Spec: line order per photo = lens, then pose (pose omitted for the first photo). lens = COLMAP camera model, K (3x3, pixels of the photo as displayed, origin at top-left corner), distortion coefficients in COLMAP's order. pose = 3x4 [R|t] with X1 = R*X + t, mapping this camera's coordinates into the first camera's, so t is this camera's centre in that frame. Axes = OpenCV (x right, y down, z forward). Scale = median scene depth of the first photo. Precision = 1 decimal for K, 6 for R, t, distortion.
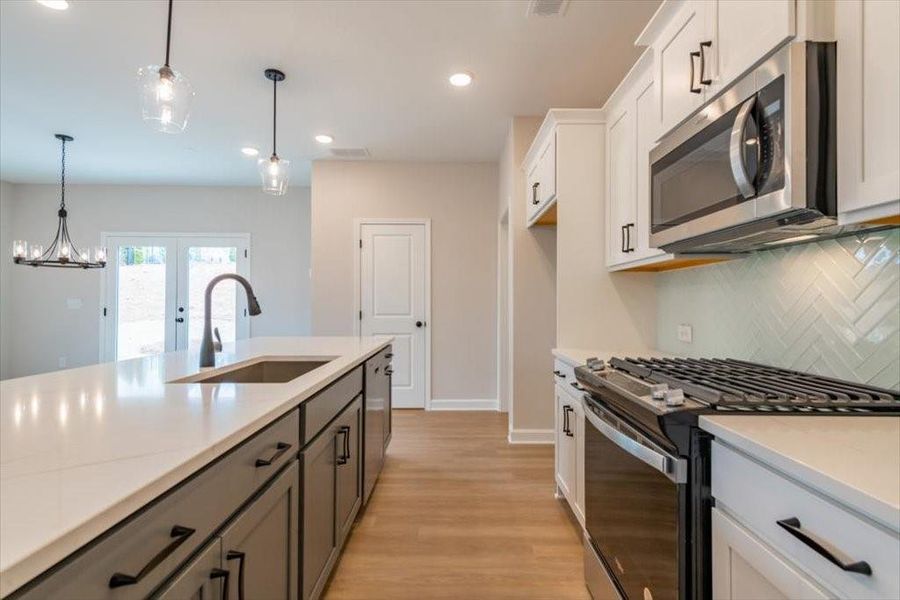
lens RADIAL K [[421.5, 0, 457.0], [0, 421.5, 300.7], [0, 0, 1]] dist [0.013151, -0.004713]
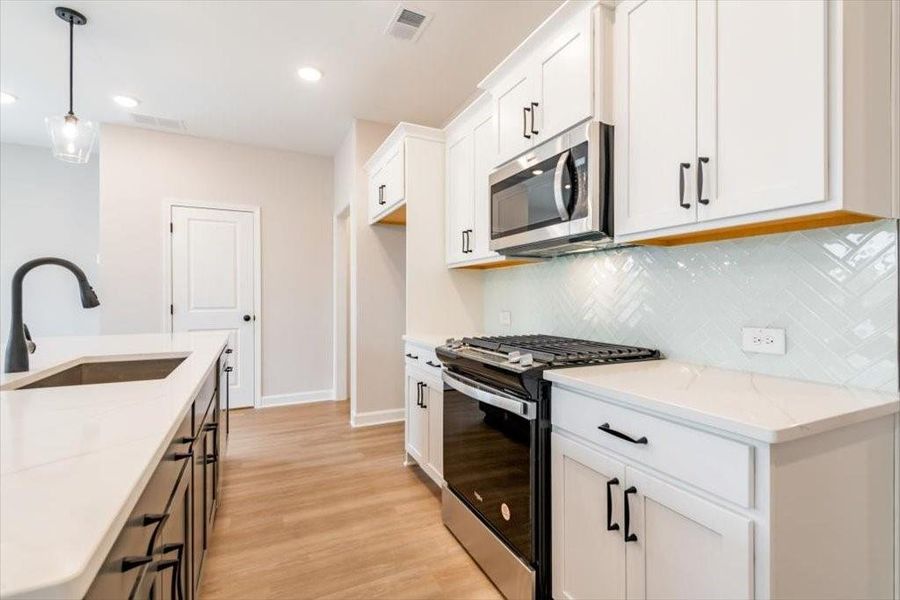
lens RADIAL K [[408.4, 0, 456.4], [0, 408.4, 299.5], [0, 0, 1]] dist [0.004706, -0.002873]
pose [[0.900136, -0.005092, 0.435580, -0.121853], [-0.000511, 0.999919, 0.012744, 0.005045], [-0.435610, -0.011694, 0.900060, -0.046971]]
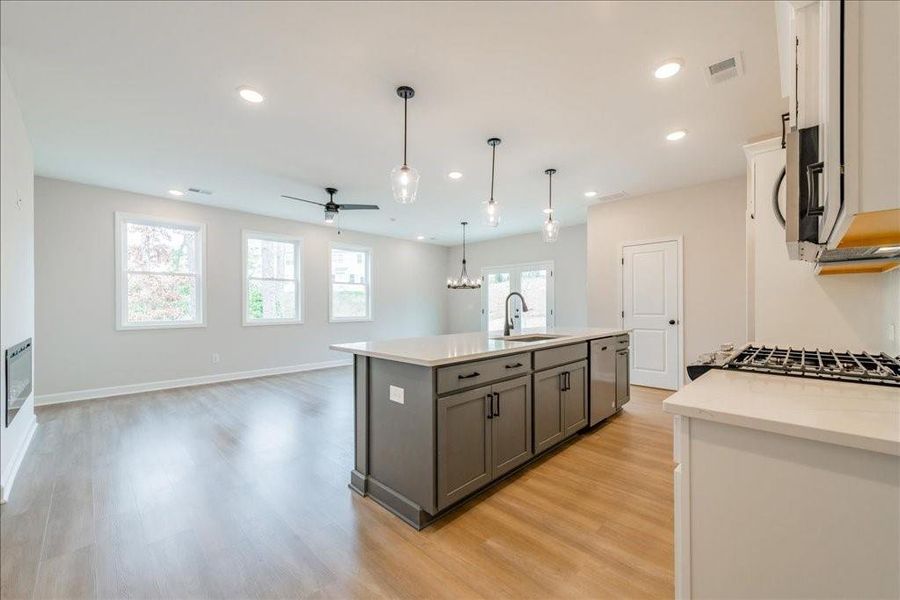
lens RADIAL K [[356.5, 0, 455.1], [0, 356.5, 306.9], [0, 0, 1]] dist [-0.010414, -0.000009]
pose [[0.700311, -0.005338, -0.713817, 0.379885], [0.011872, 0.999921, 0.004169, -0.000838], [0.713739, -0.011394, 0.700319, -0.329812]]
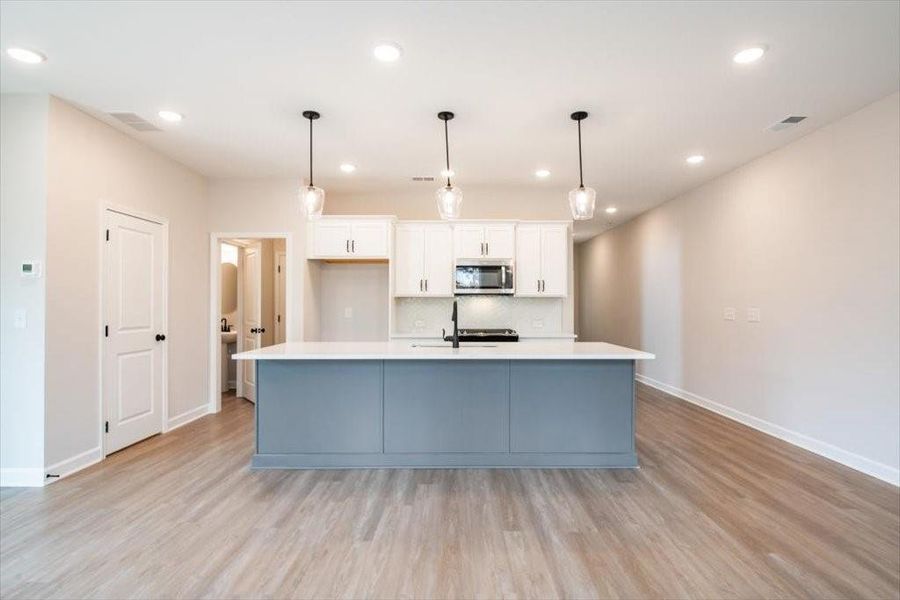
lens RADIAL K [[437.6, 0, 454.5], [0, 437.6, 299.1], [0, 0, 1]] dist [-0.011077, -0.001459]
pose [[-0.000759, 0.013314, 0.999911, -1.834362], [-0.007866, 0.999880, -0.013319, -0.030993], [-0.999969, -0.007876, -0.000654, 0.708907]]
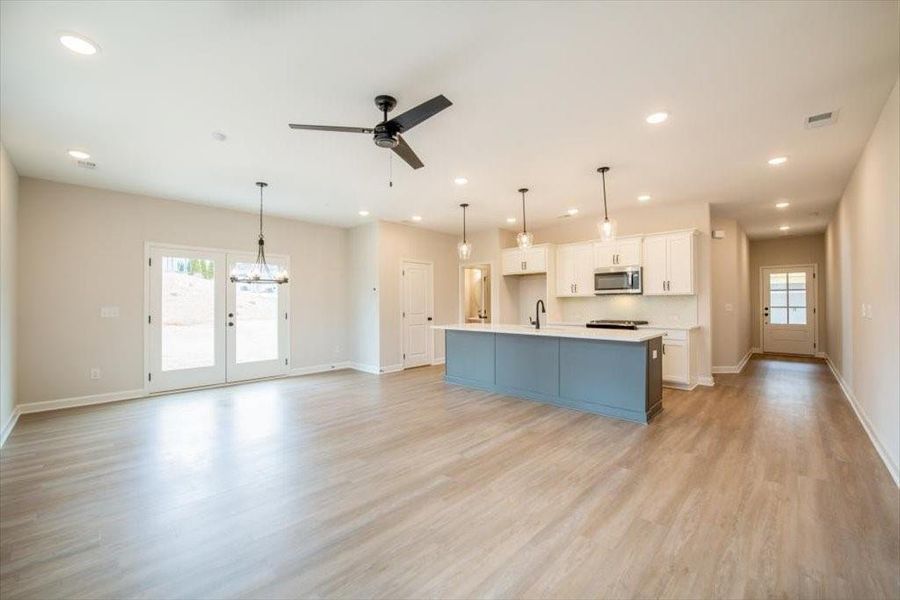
lens RADIAL K [[356.5, 0, 456.5], [0, 356.5, 300.3], [0, 0, 1]] dist [-0.010414, -0.000009]
pose [[0.692096, -0.000668, 0.721805, -2.072505], [0.001628, 0.999998, -0.000636, -0.042262], [-0.721803, 0.001615, 0.692096, -0.293352]]
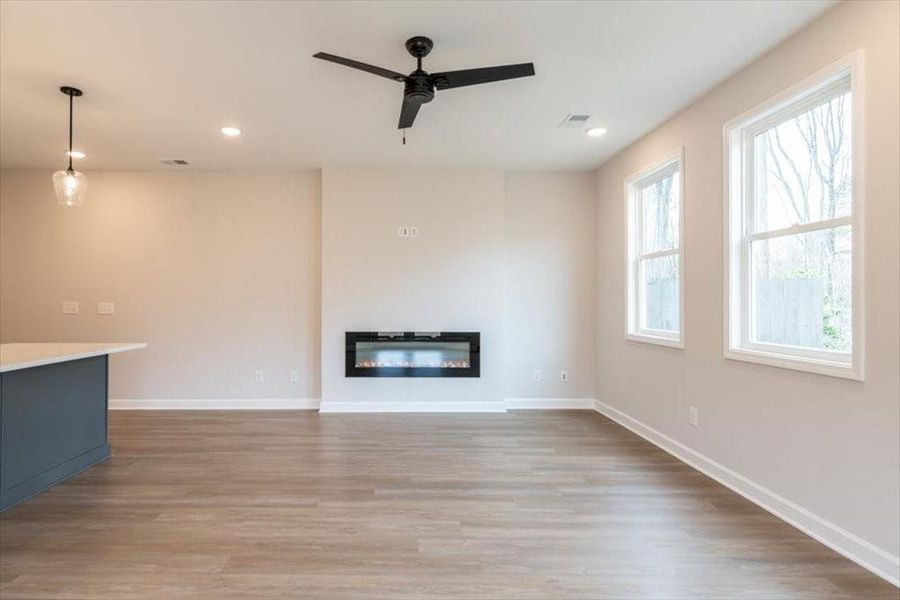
lens RADIAL K [[472.4, 0, 421.3], [0, 472.4, 298.6], [0, 0, 1]] dist [-0.010842, -0.000884]
pose [[-0.999704, -0.007475, -0.023132, -1.448699], [-0.007112, 0.999851, -0.015720, -0.022440], [0.023246, -0.015551, -0.999609, 1.664892]]
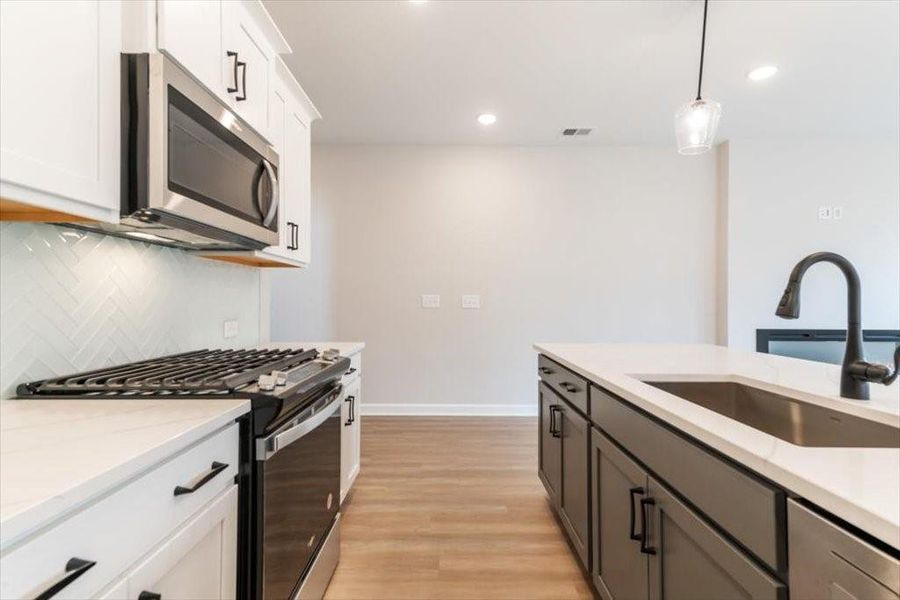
lens RADIAL K [[421.5, 0, 454.4], [0, 421.5, 302.3], [0, 0, 1]] dist [0.013151, -0.004713]
pose [[-0.999960, -0.008956, -0.000176, -0.001049], [-0.008954, 0.999906, -0.010412, 0.019457], [0.000269, -0.010410, -0.999946, 1.183979]]
